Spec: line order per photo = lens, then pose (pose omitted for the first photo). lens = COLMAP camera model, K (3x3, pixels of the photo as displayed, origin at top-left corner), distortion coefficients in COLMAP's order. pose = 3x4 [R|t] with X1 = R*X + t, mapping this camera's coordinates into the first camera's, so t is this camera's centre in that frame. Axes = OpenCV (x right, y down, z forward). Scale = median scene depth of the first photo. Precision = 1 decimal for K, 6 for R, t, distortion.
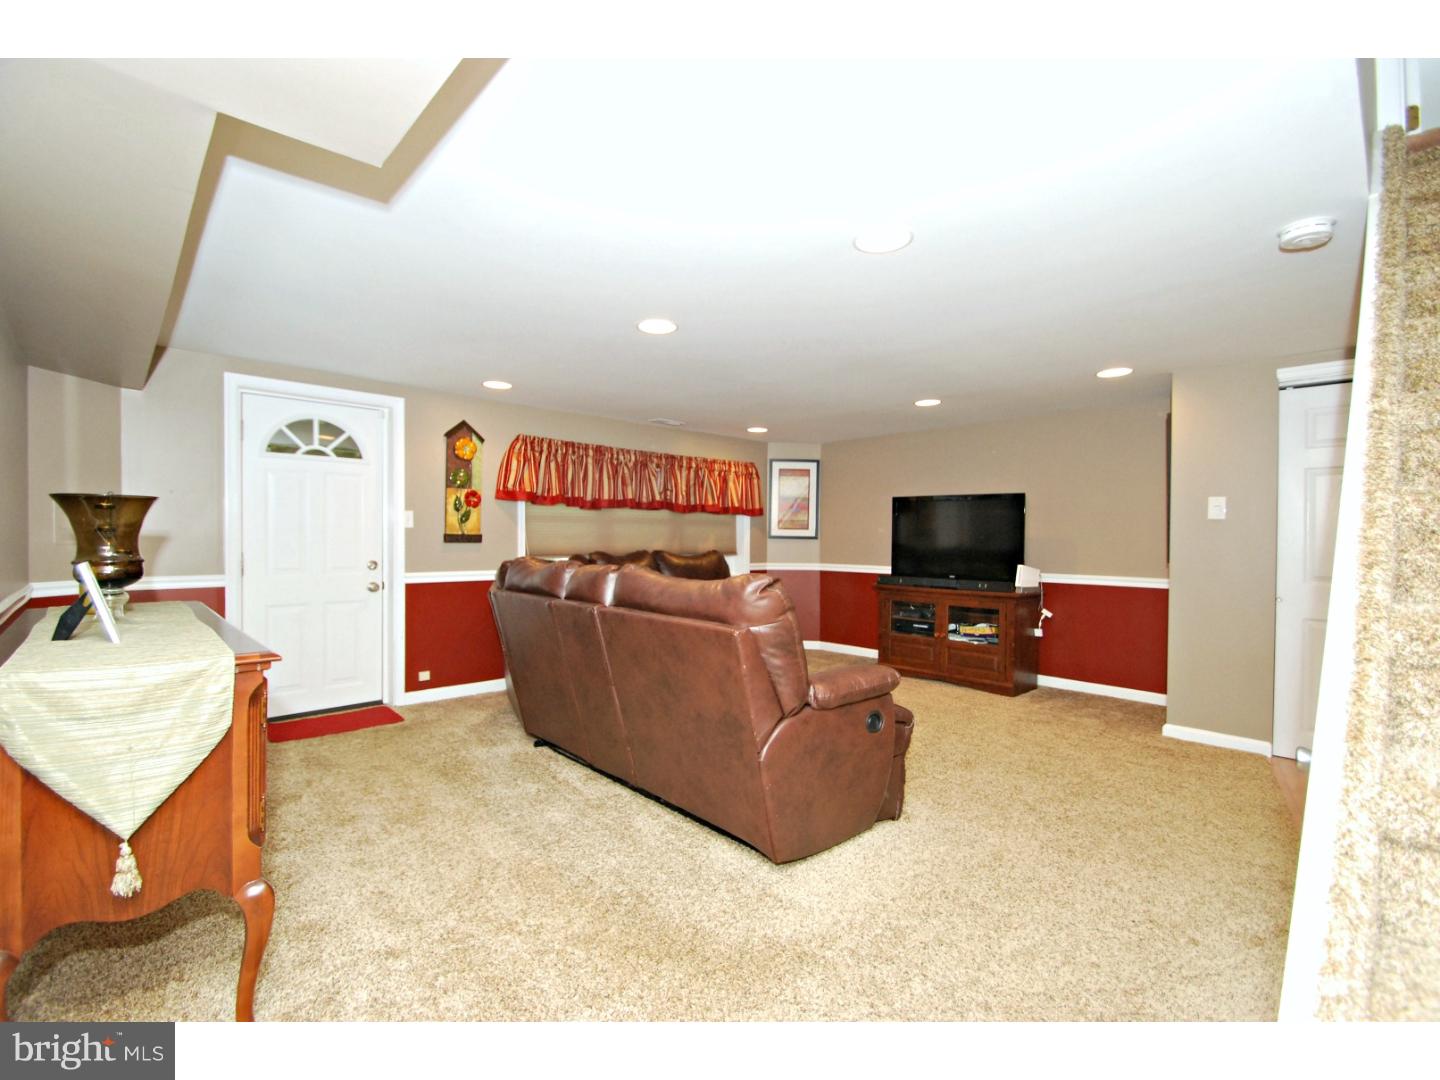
lens RADIAL K [[651.3, 0, 723.5], [0, 651.3, 541.6], [0, 0, 1]] dist [-0.000009, -0.000137]
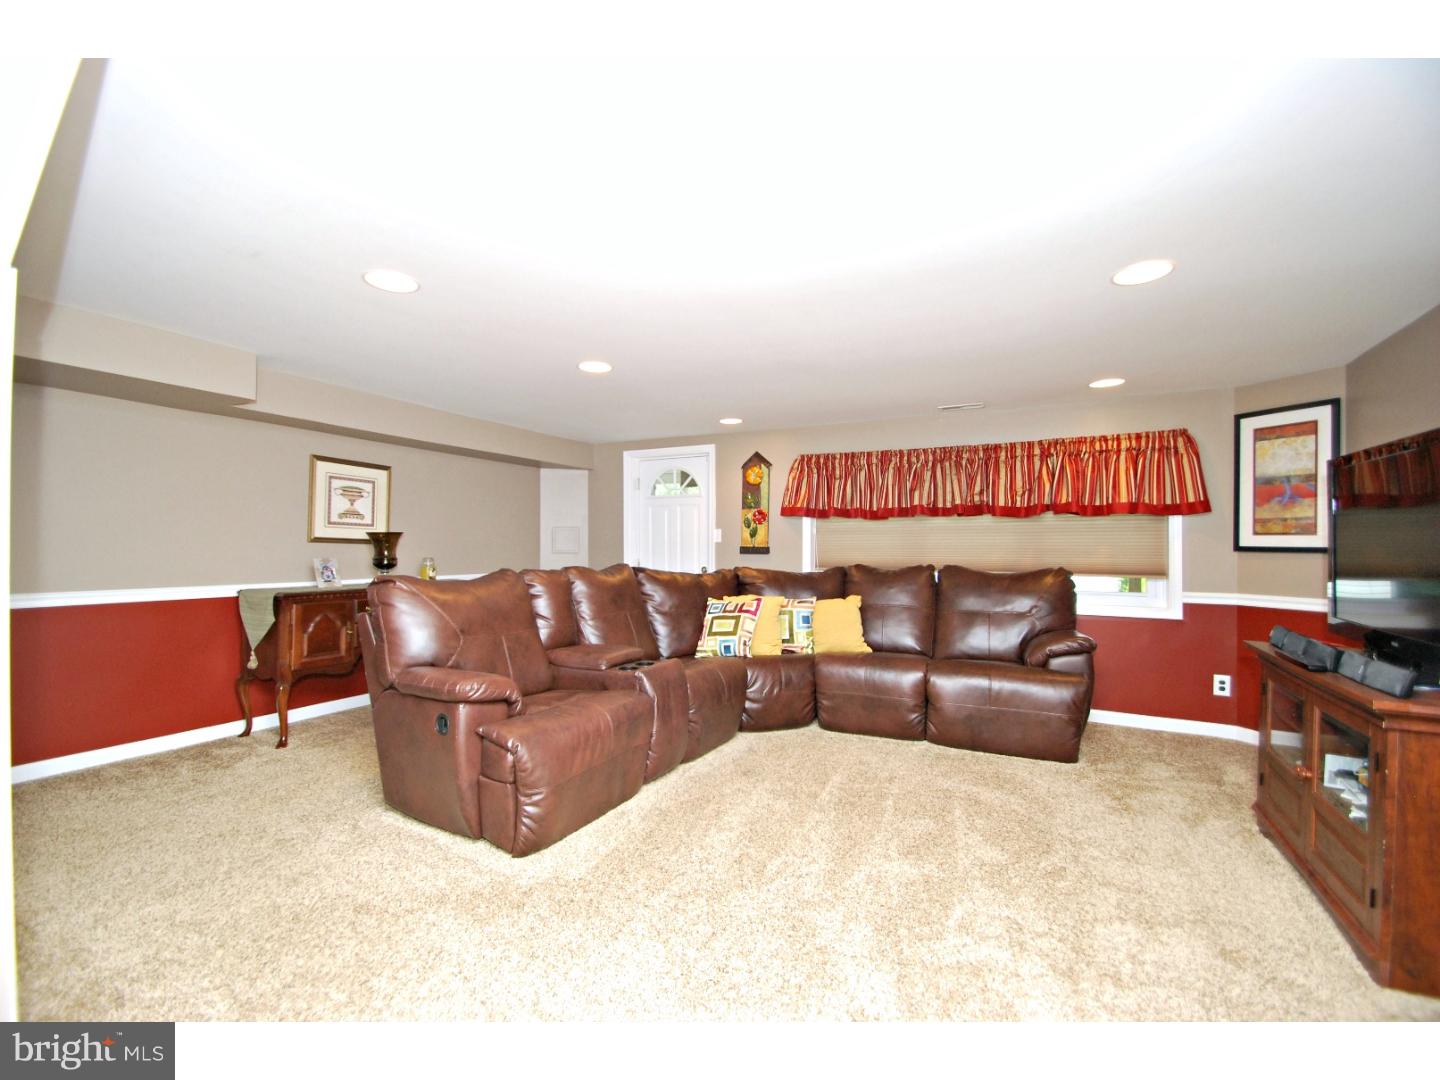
lens RADIAL K [[632.1, 0, 719.5], [0, 632.1, 544.3], [0, 0, 1]] dist [-0.000130, -0.000551]
pose [[0.329432, -0.010277, -0.944123, 0.611445], [-0.006554, 0.999892, -0.013171, -0.000108], [0.944157, 0.010526, 0.329329, 0.500217]]
